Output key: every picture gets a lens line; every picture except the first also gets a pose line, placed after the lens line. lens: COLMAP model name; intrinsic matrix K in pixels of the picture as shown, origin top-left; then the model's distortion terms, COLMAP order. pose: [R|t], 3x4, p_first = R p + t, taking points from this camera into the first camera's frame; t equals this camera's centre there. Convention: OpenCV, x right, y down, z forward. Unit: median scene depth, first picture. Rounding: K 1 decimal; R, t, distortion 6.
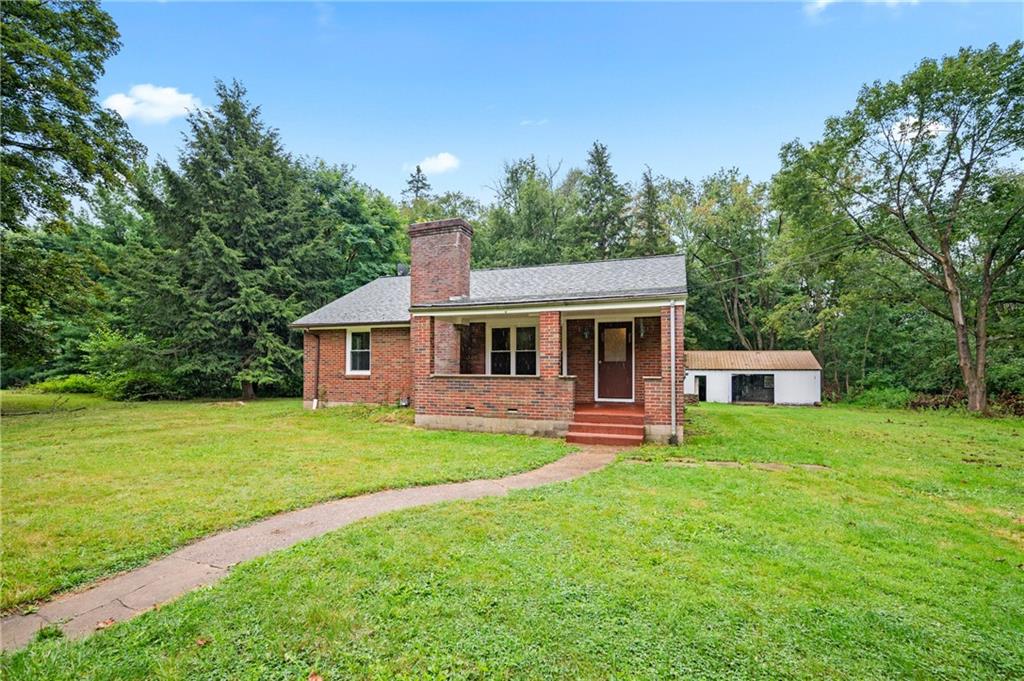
lens RADIAL K [[462.7, 0, 512.2], [0, 462.7, 349.5], [0, 0, 1]] dist [0.000908, -0.000155]
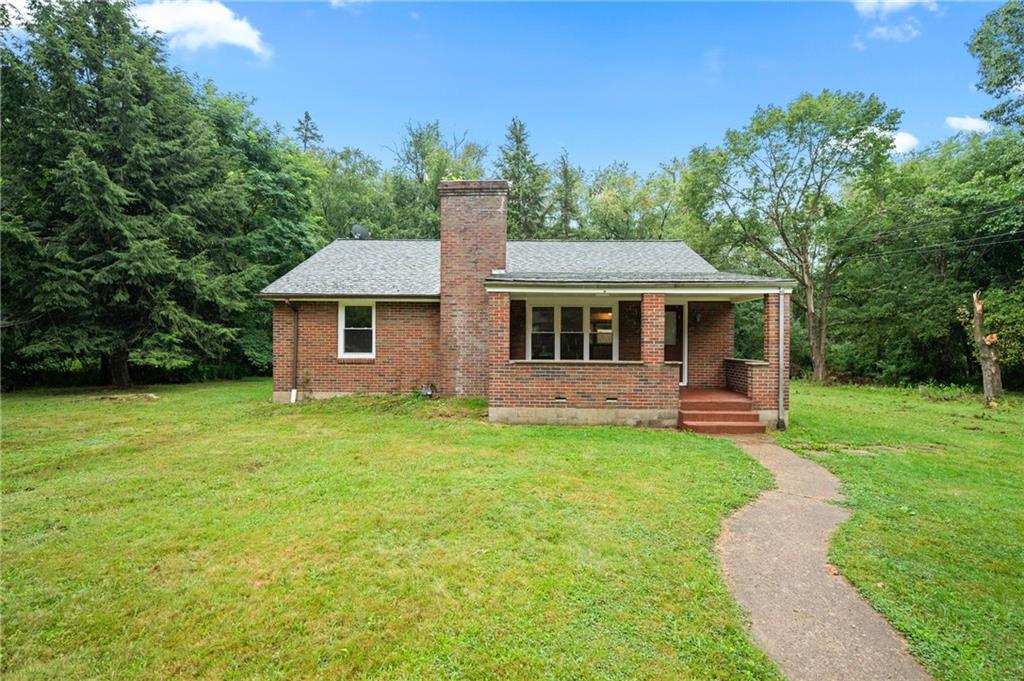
lens RADIAL K [[456.9, 0, 515.4], [0, 456.9, 335.1], [0, 0, 1]] dist [0.001751, -0.000110]
pose [[0.945316, 0.009138, 0.326026, -0.322940], [-0.017194, 0.999614, 0.021837, -0.008491], [-0.325701, -0.026249, 0.945108, 0.143354]]
